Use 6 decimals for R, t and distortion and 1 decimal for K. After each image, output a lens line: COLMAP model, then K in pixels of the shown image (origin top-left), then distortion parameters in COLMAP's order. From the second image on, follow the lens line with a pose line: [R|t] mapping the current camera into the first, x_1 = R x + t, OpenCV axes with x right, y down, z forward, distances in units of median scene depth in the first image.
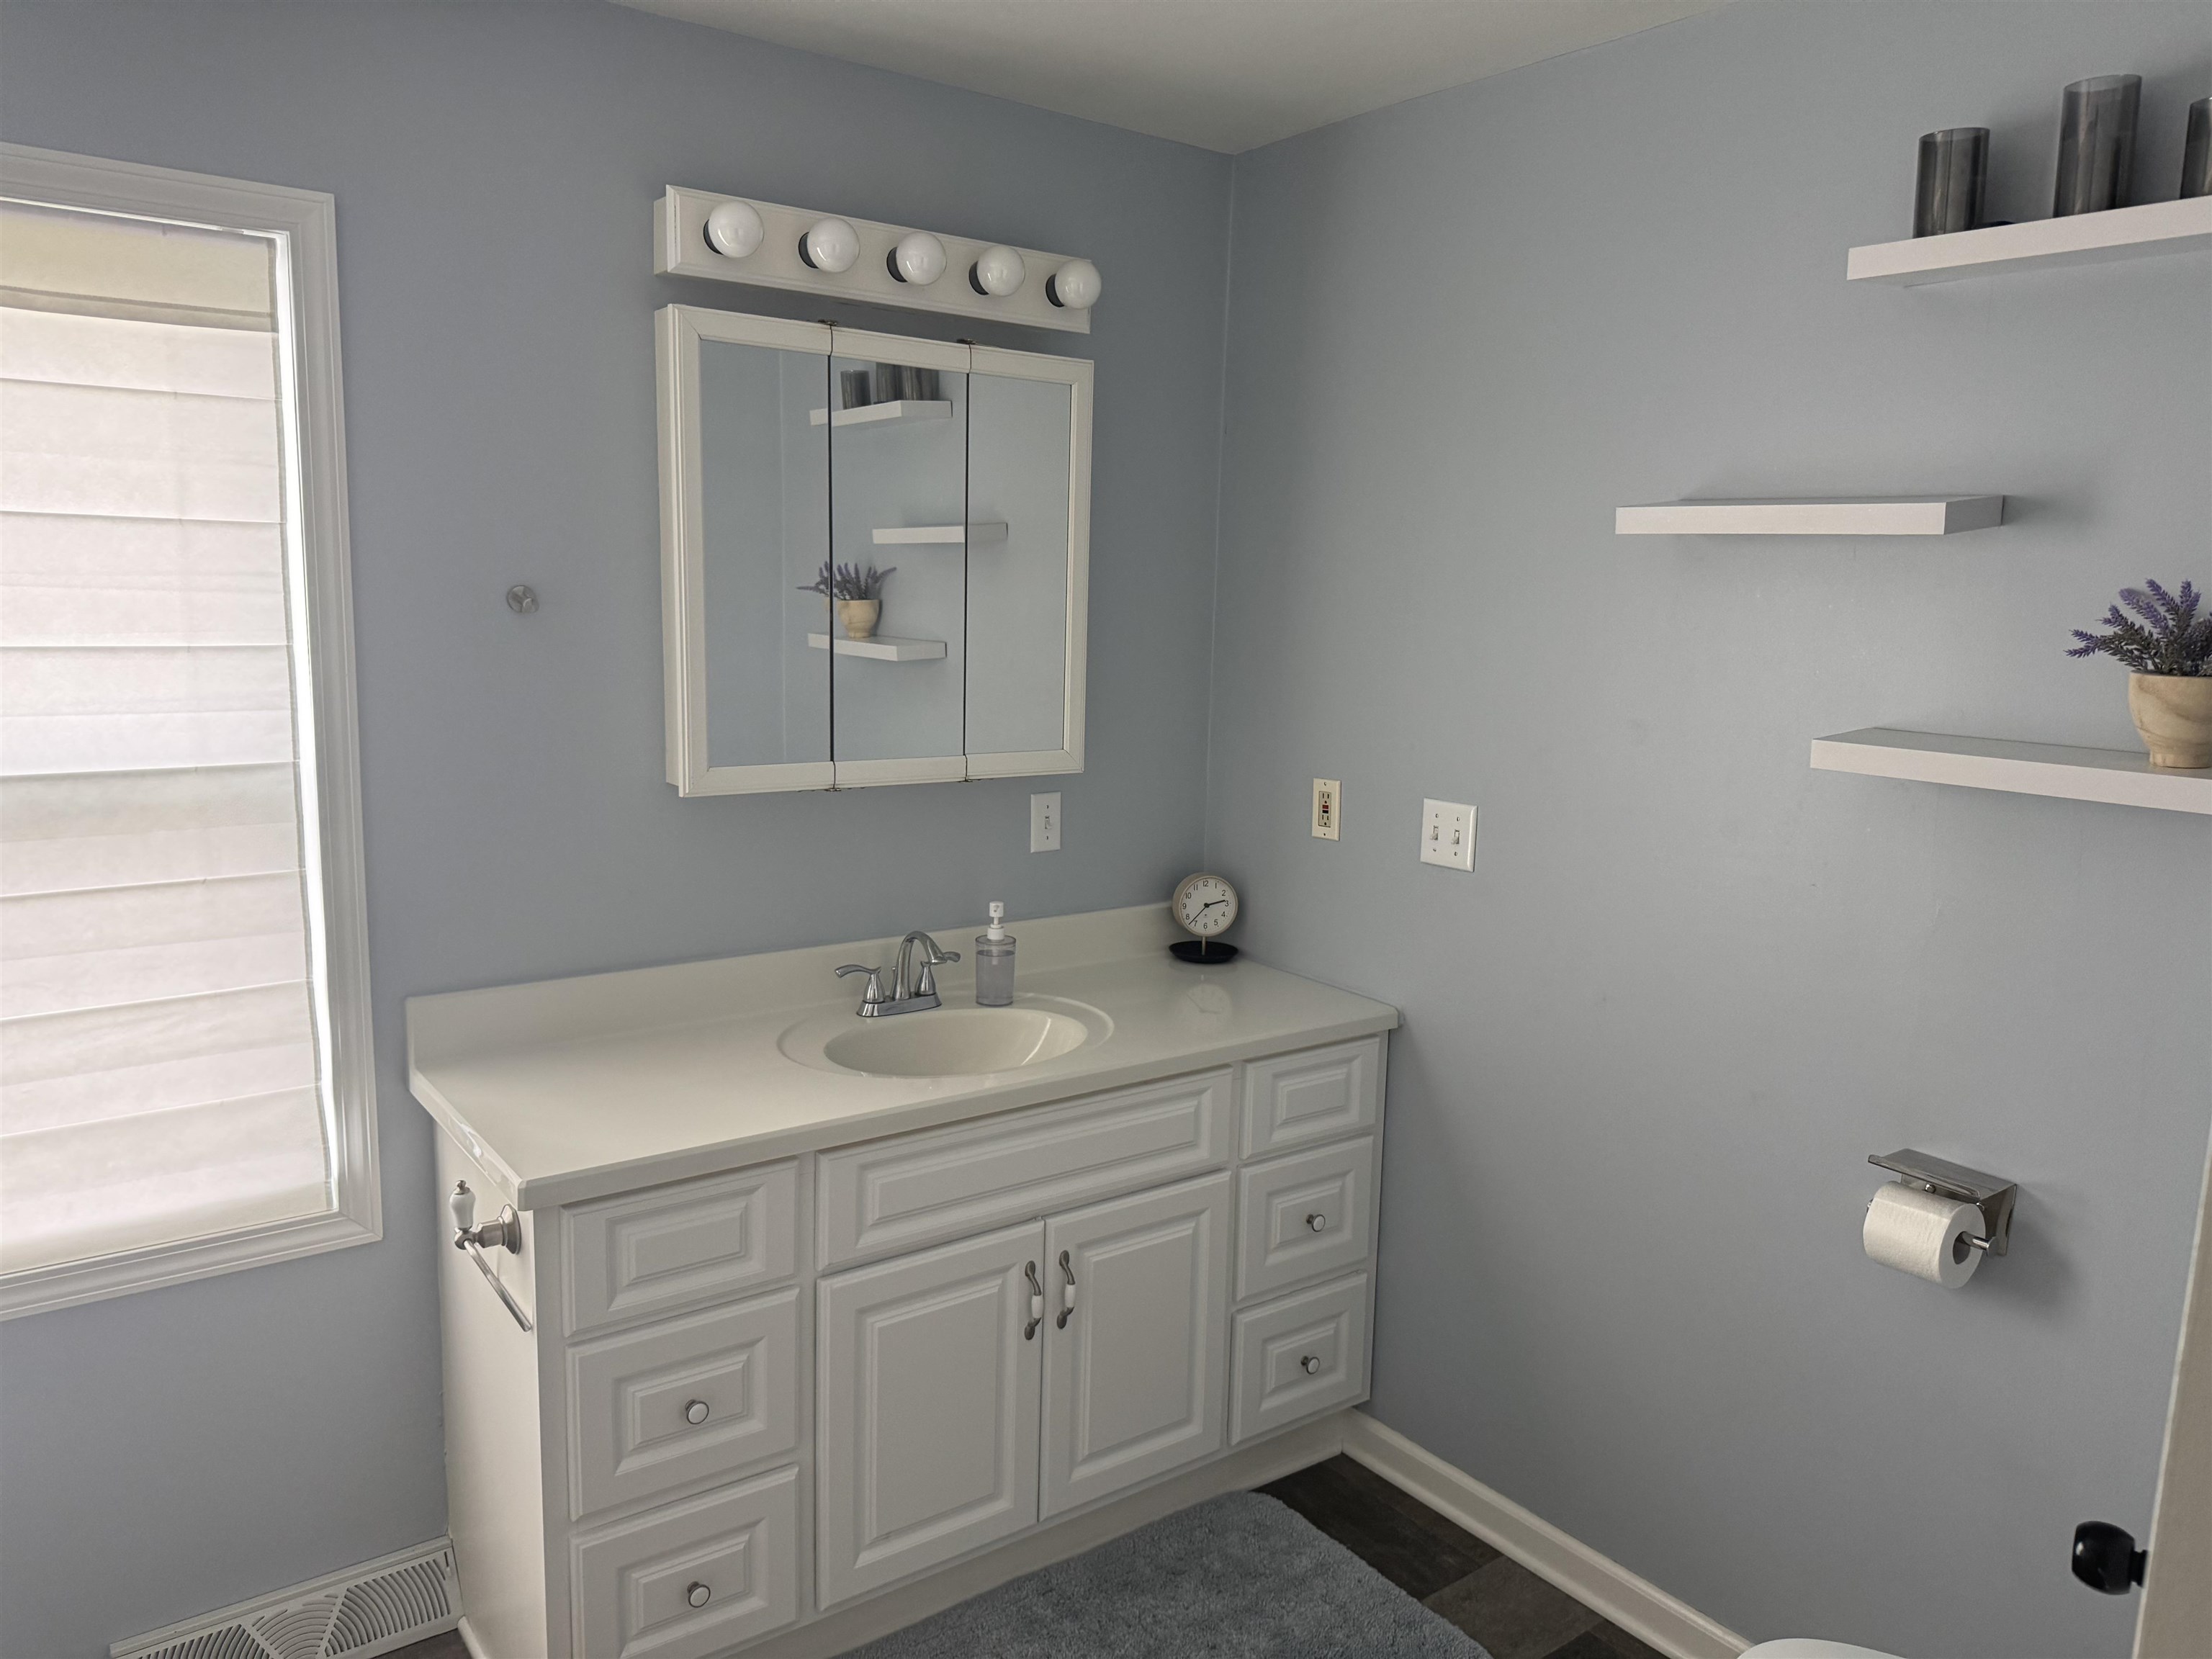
lens RADIAL K [[1548.7, 0, 1115.1], [0, 1548.7, 827.8], [0, 0, 1]] dist [0.063838, -0.080621]
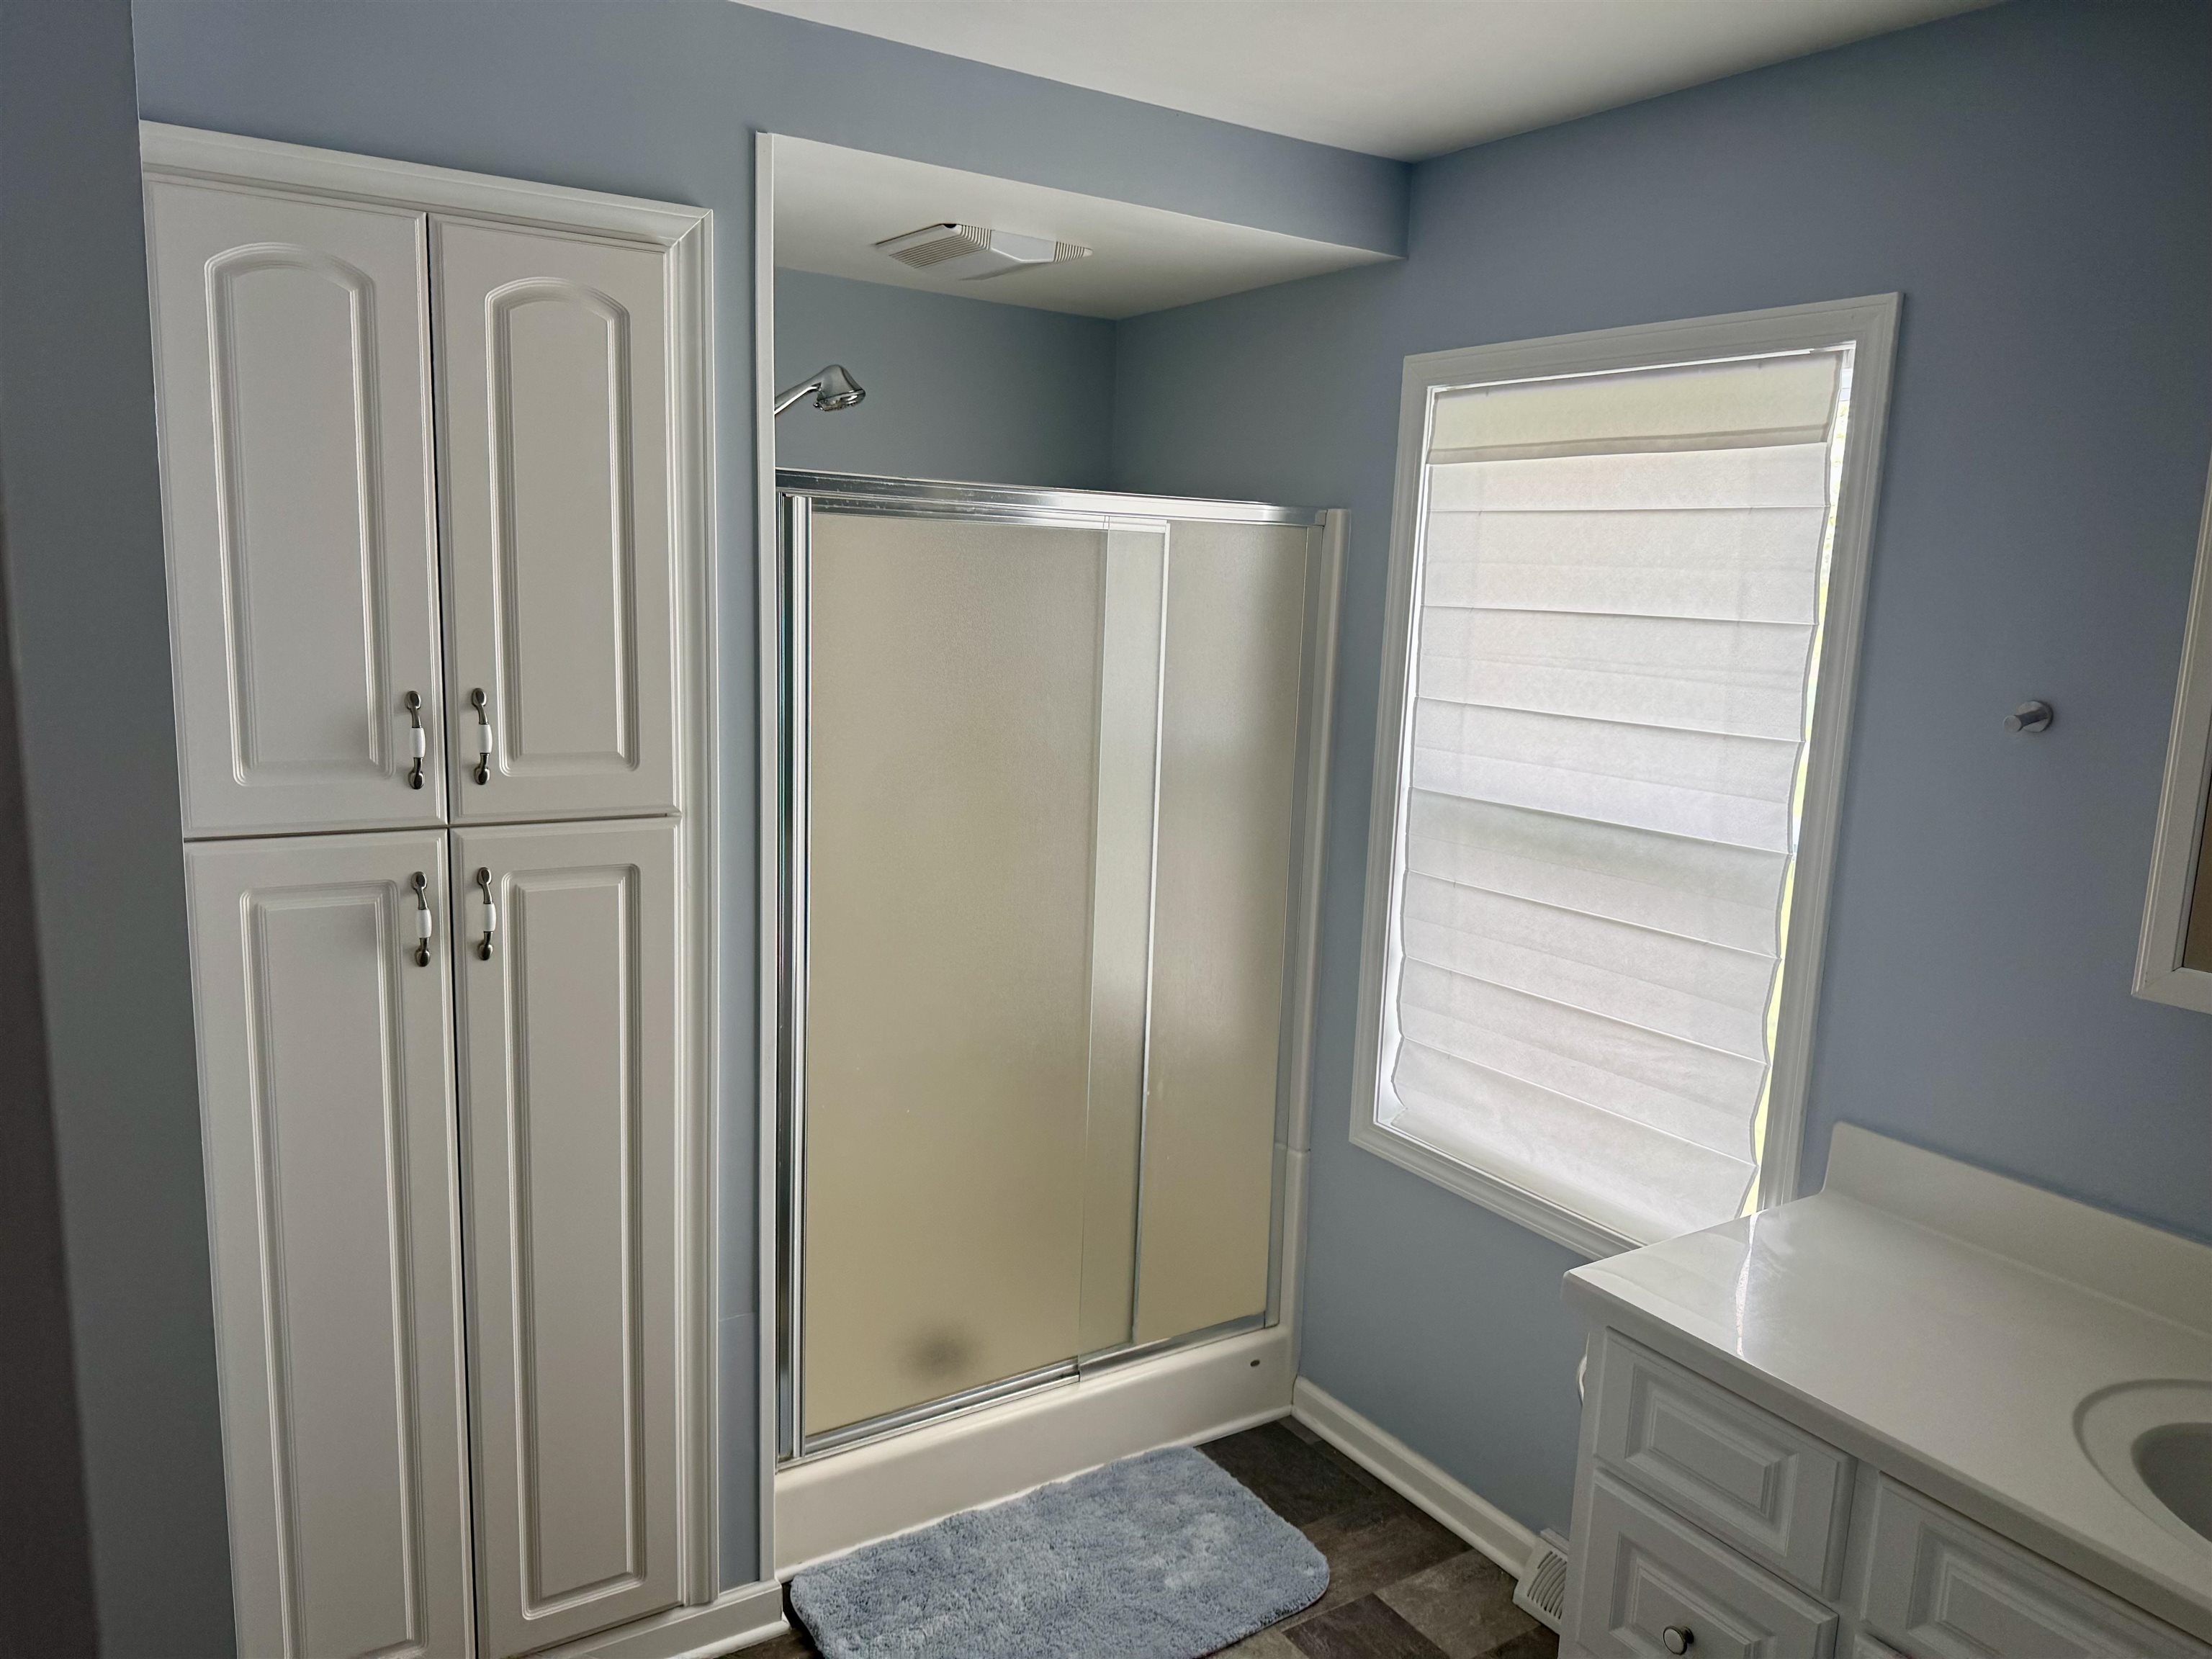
lens RADIAL K [[1548.7, 0, 1118.3], [0, 1548.7, 835.5], [0, 0, 1]] dist [0.063838, -0.080621]
pose [[-0.079739, 0.129003, -0.988433, 0.551879], [-0.207139, 0.967801, 0.143021, -0.115614], [0.975056, 0.216148, -0.050450, 0.652208]]
